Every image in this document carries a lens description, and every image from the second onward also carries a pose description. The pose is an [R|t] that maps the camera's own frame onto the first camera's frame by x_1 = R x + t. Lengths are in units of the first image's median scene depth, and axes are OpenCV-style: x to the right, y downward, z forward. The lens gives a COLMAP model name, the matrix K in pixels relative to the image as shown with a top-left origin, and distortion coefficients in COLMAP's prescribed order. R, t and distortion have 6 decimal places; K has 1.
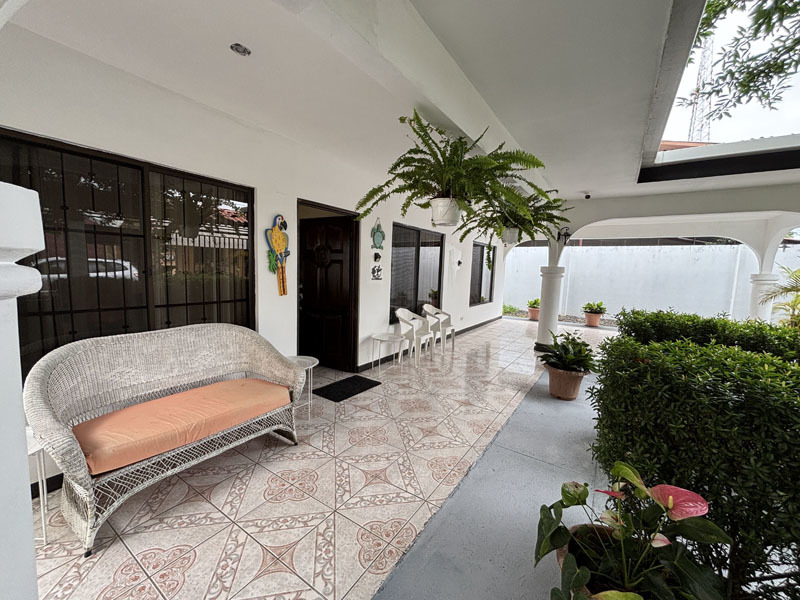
lens RADIAL K [[324.3, 0, 398.8], [0, 324.3, 299.6], [0, 0, 1]] dist [-0.000304, 0.000877]
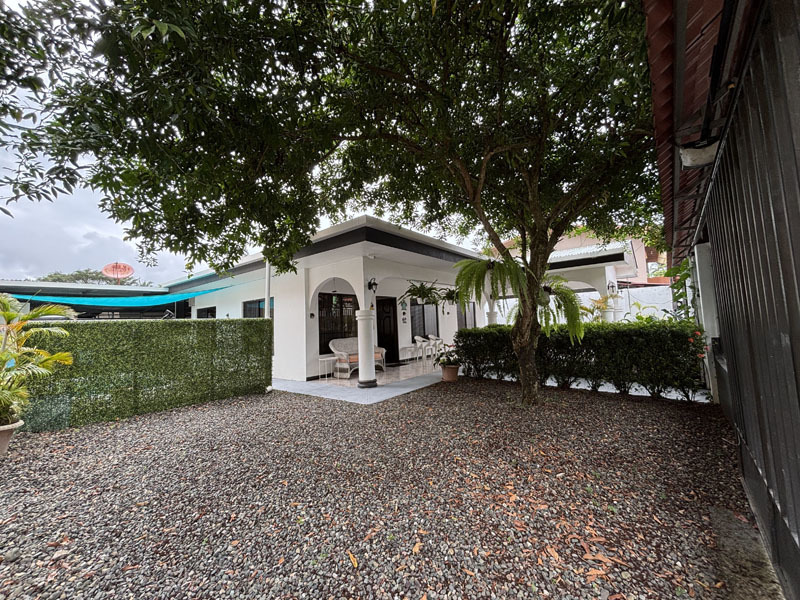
lens RADIAL K [[324.3, 0, 400.1], [0, 324.3, 295.1], [0, 0, 1]] dist [-0.000304, 0.000877]
pose [[0.992497, -0.085829, -0.087077, 0.174266], [0.068171, 0.979681, -0.188623, 0.259523], [0.101497, 0.181272, 0.978181, -1.932809]]
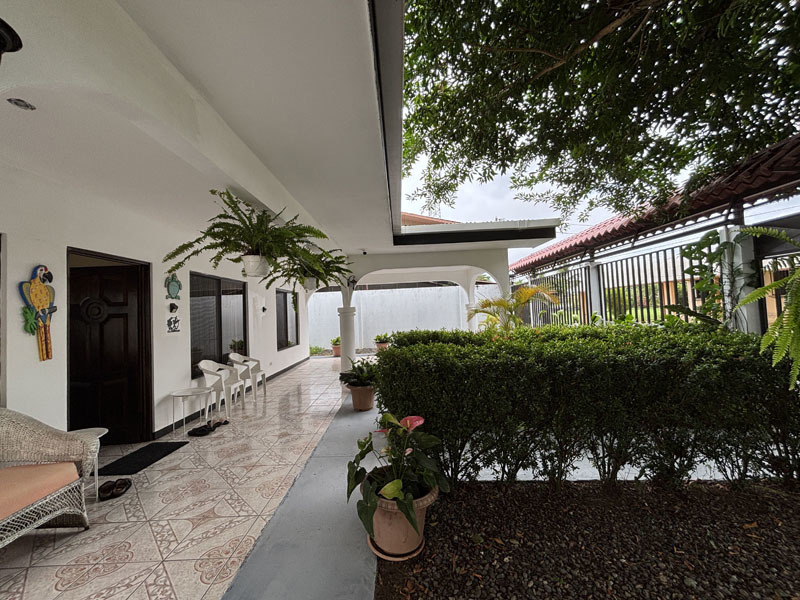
lens RADIAL K [[324.3, 0, 397.6], [0, 324.3, 299.3], [0, 0, 1]] dist [-0.000304, 0.000877]
pose [[0.830561, -0.047685, 0.554882, -0.067032], [0.126211, 0.986522, -0.104137, 0.034102], [-0.542438, 0.156524, 0.825386, -0.195038]]
